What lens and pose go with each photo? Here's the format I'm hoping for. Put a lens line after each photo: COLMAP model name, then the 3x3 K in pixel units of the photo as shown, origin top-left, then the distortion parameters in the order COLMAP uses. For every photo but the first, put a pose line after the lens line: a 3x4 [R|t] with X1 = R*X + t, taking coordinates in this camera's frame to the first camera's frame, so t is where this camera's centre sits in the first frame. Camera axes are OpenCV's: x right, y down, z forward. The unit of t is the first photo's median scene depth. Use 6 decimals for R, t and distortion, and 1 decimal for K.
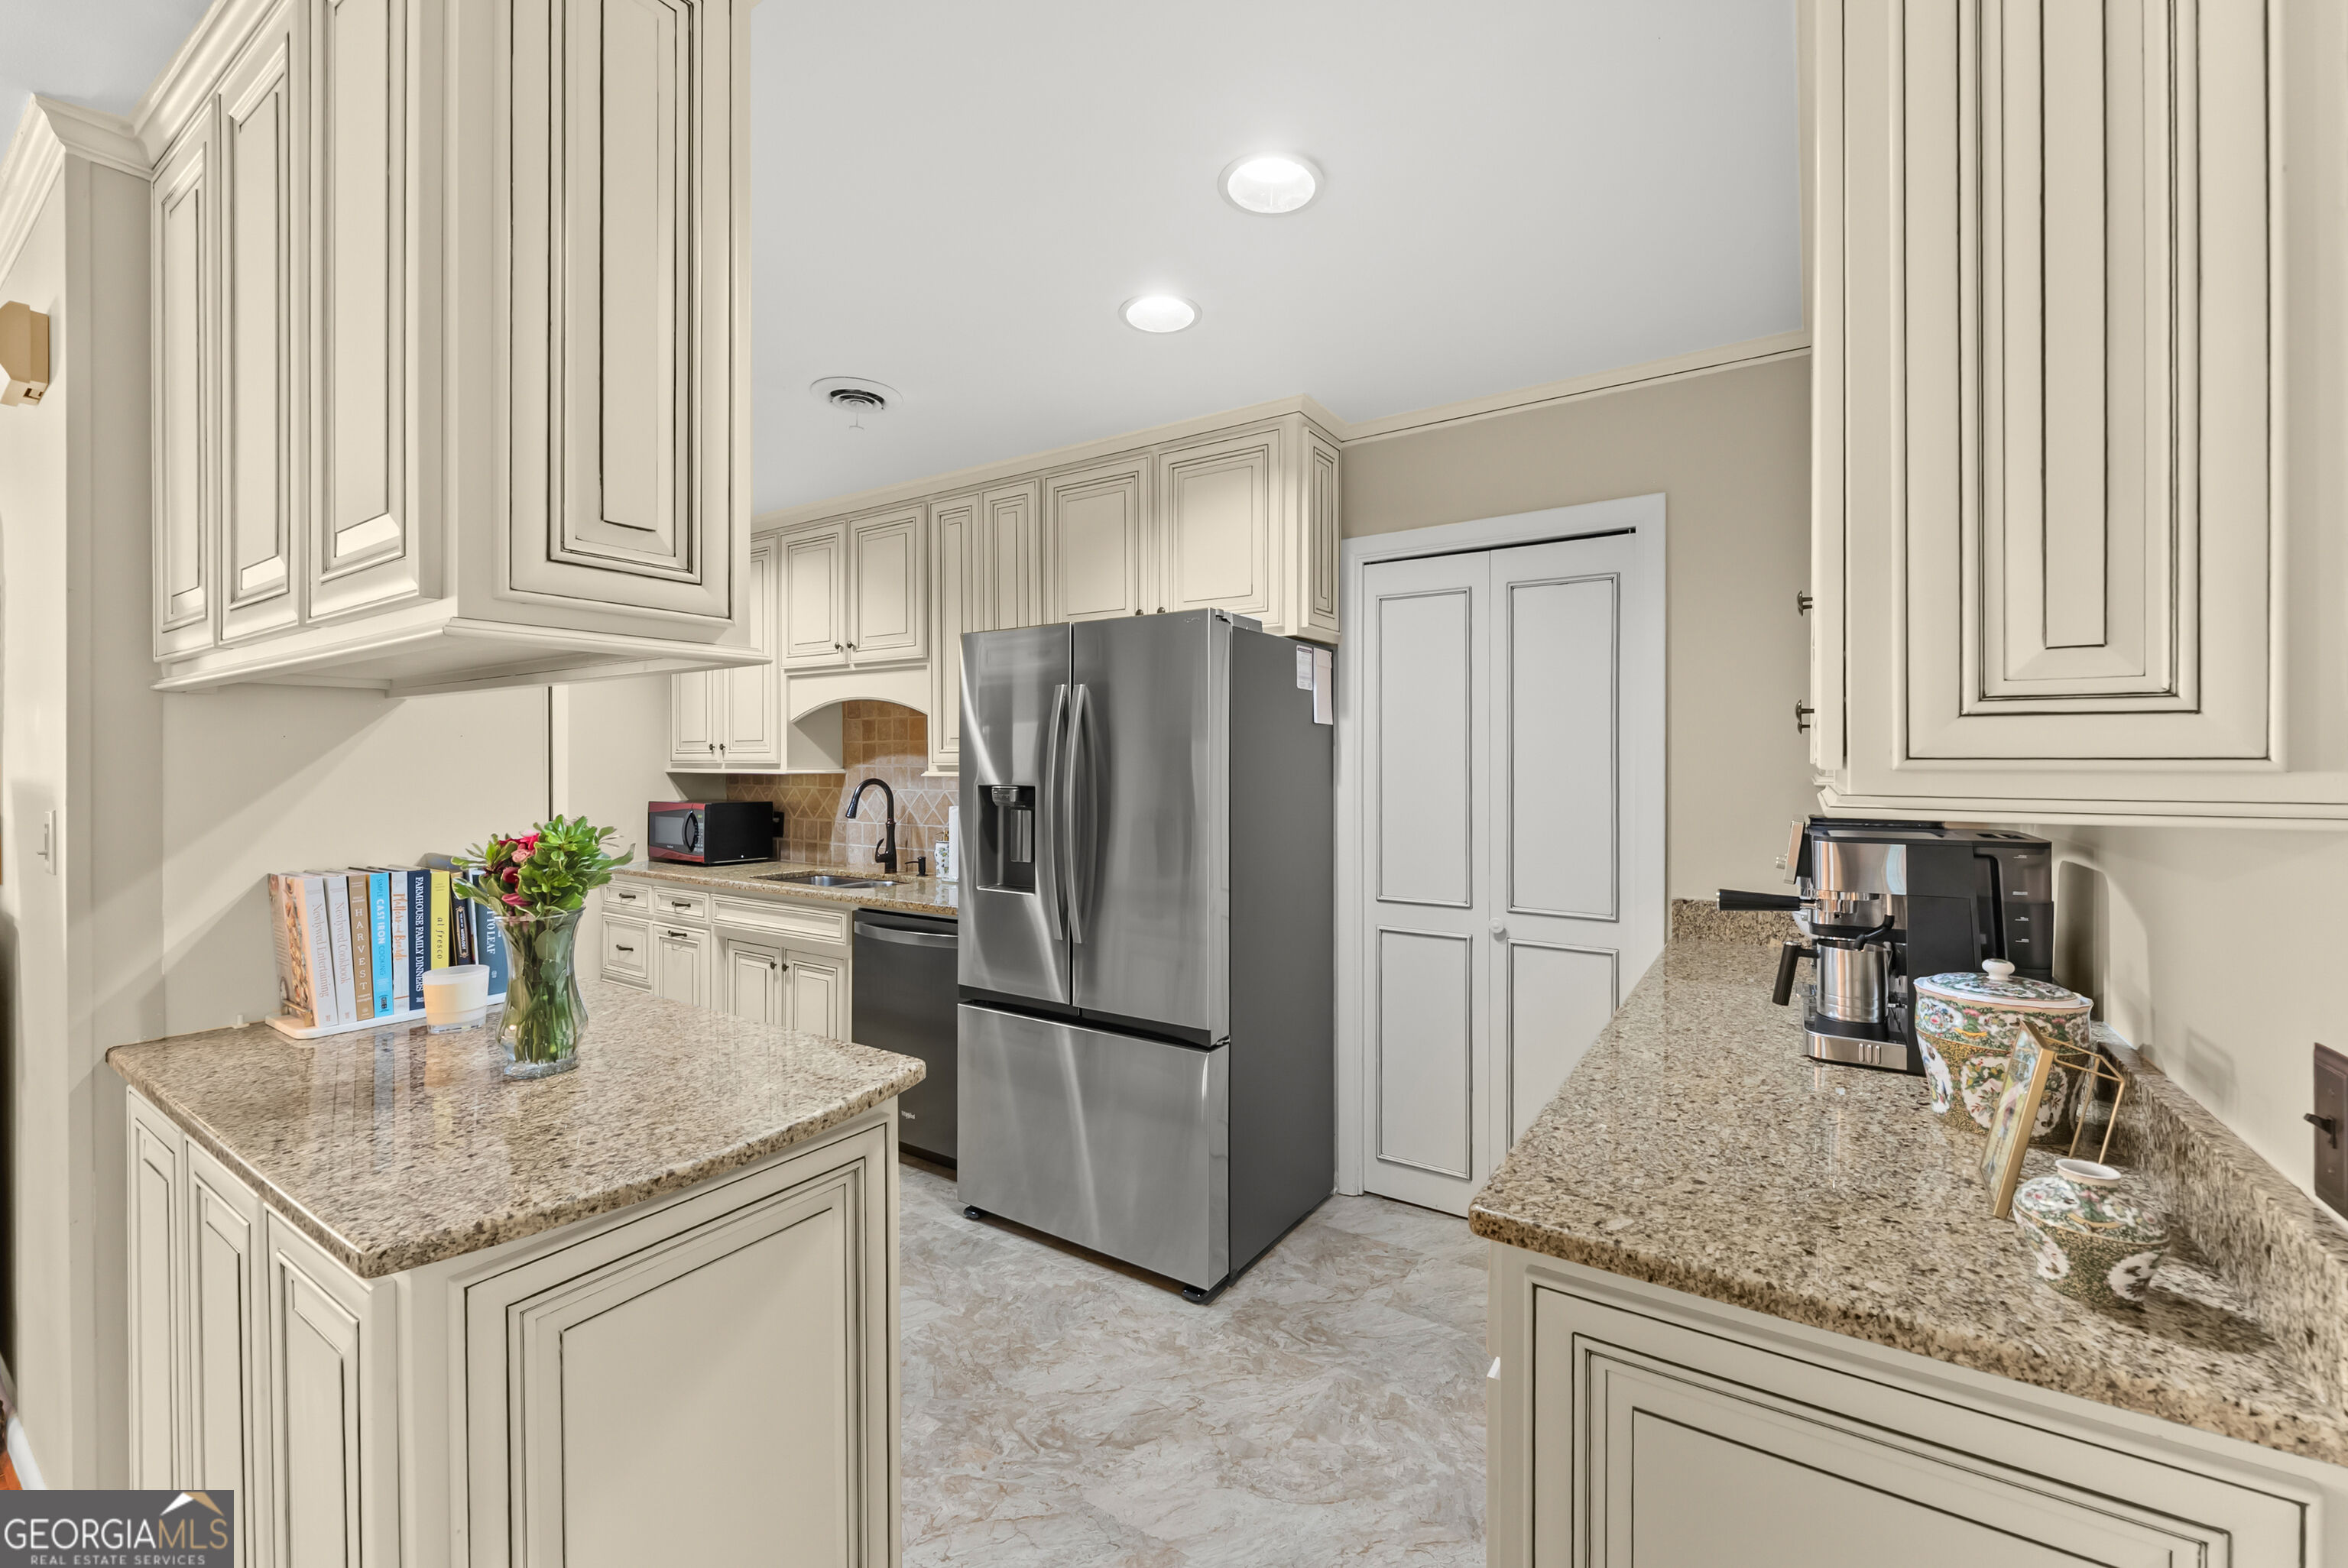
lens RADIAL K [[947.4, 0, 1176.2], [0, 947.4, 761.9], [0, 0, 1]] dist [-0.002067, -0.000474]
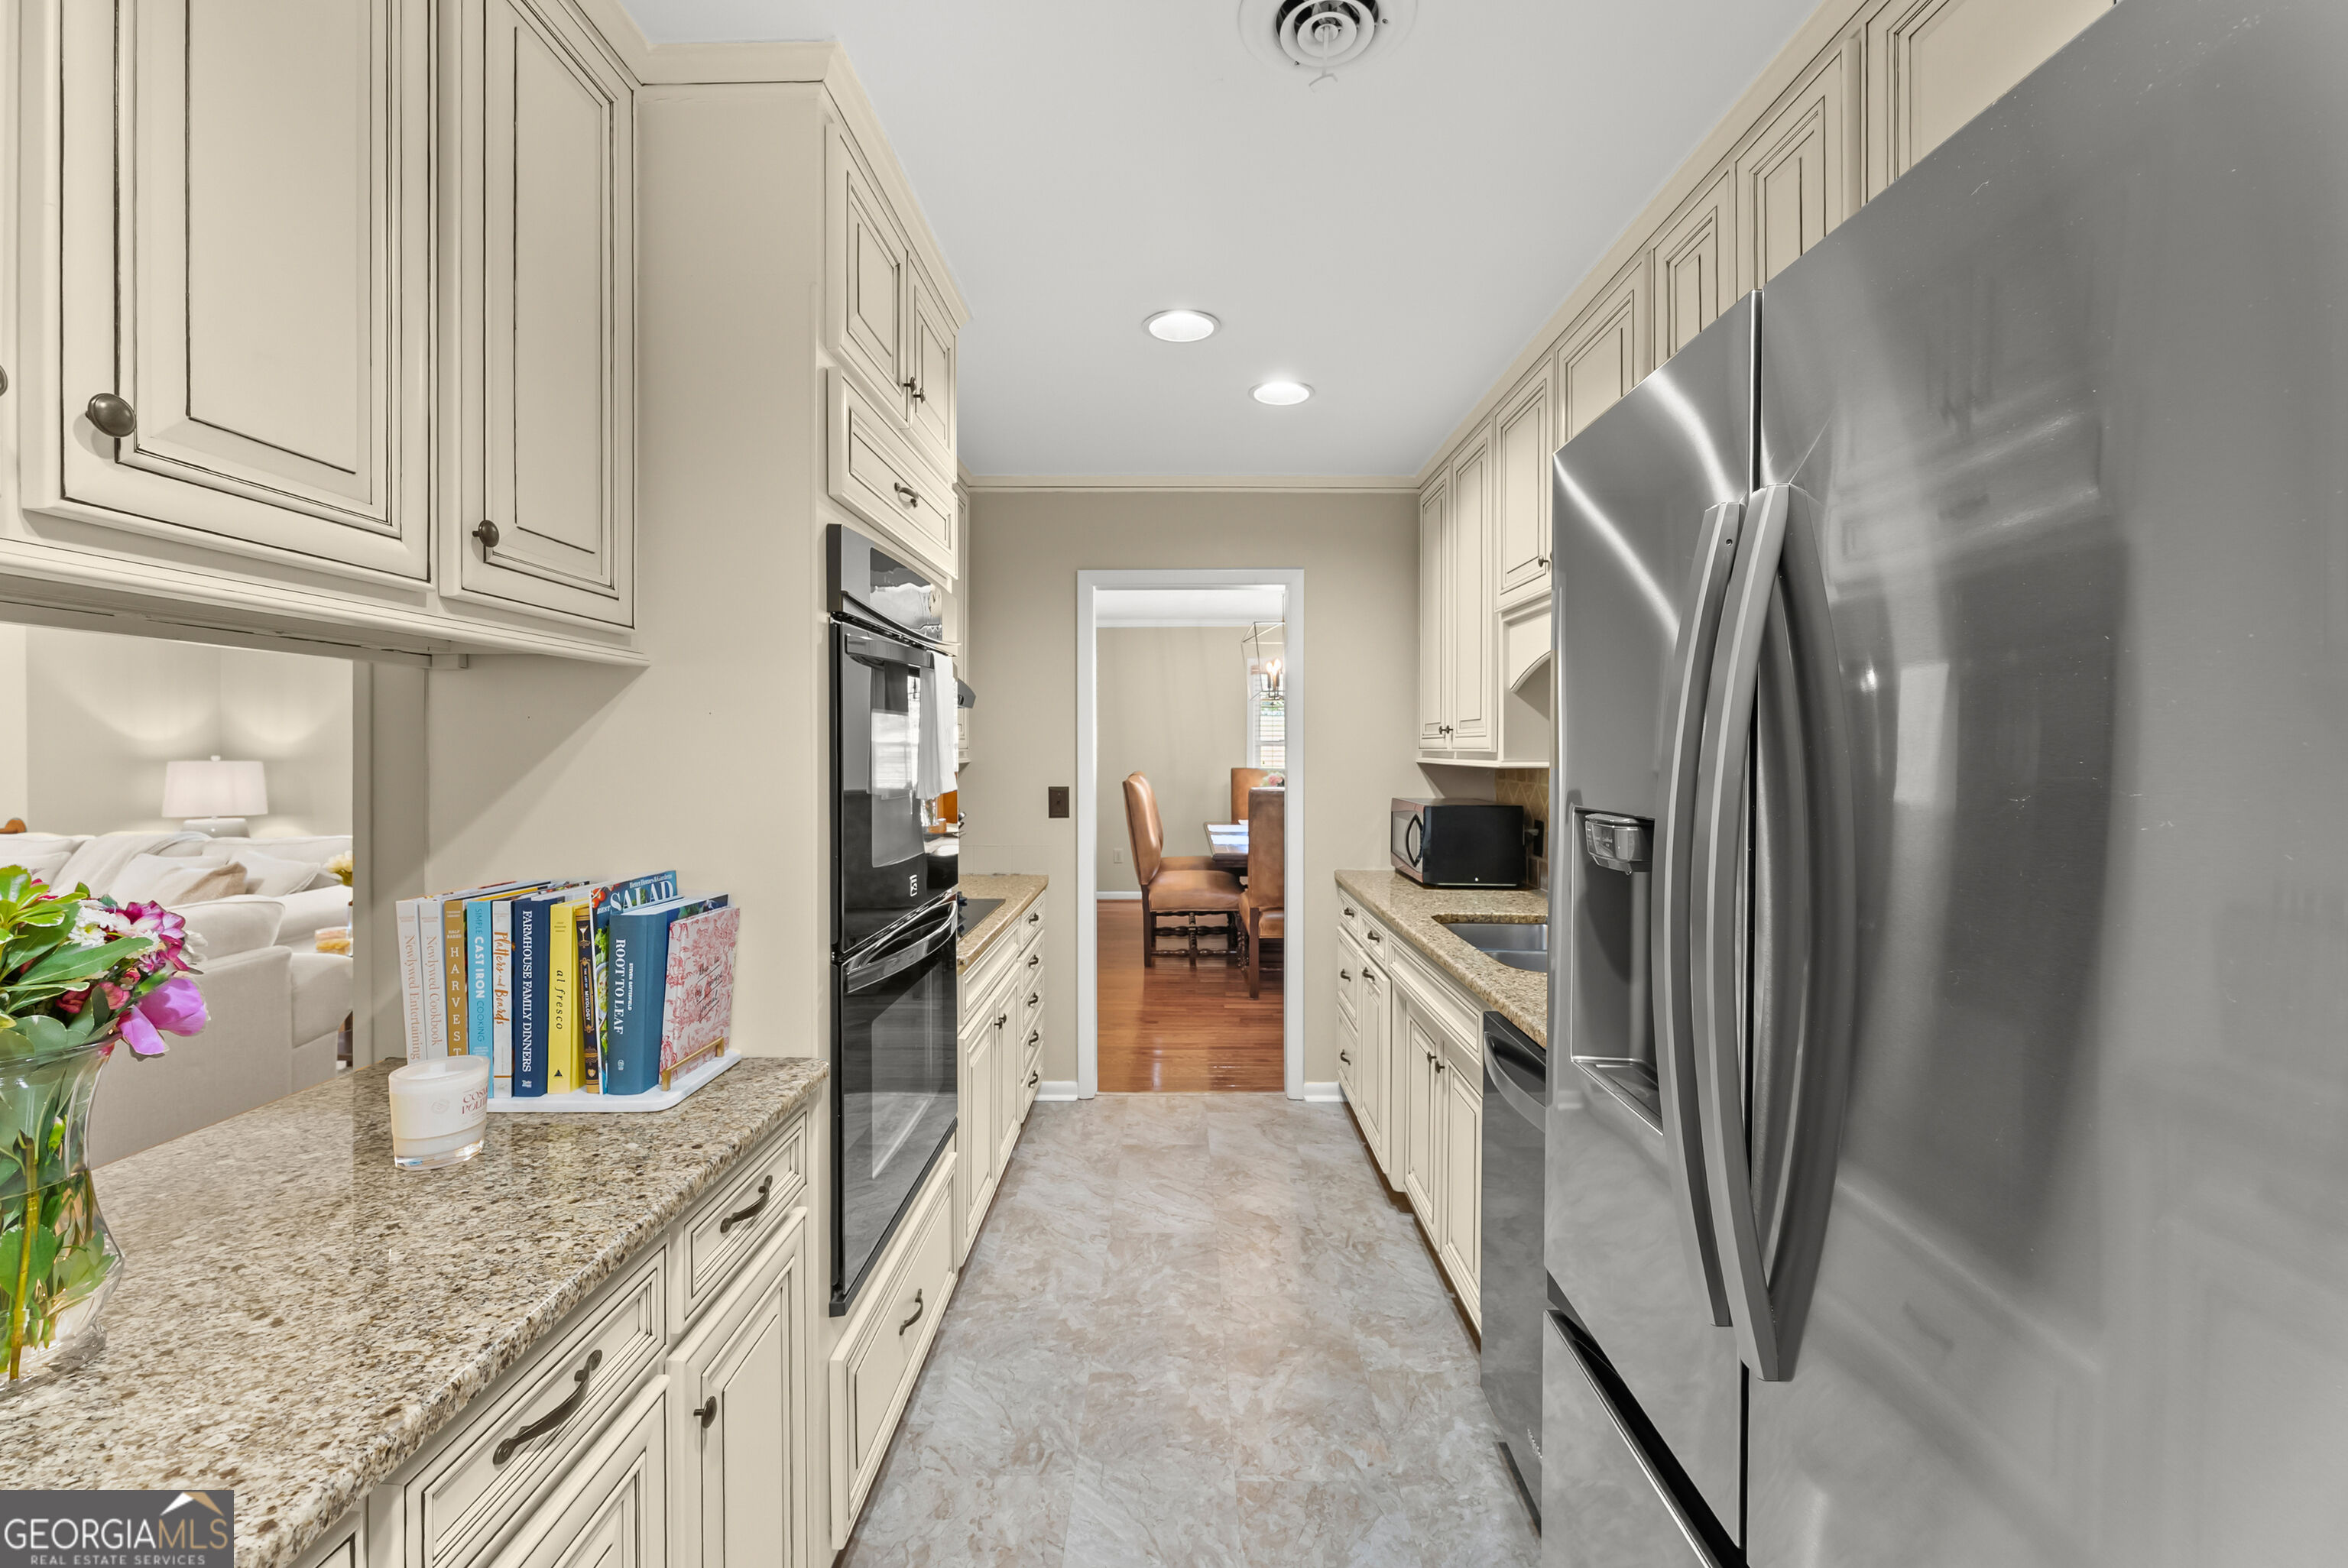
lens RADIAL K [[947.4, 0, 1181.9], [0, 947.4, 753.1], [0, 0, 1]] dist [-0.002067, -0.000474]
pose [[0.550265, 0.003005, -0.834985, 0.040655], [-0.000856, 0.999995, 0.003035, 0.000802], [0.834990, -0.000955, 0.550264, 0.692229]]
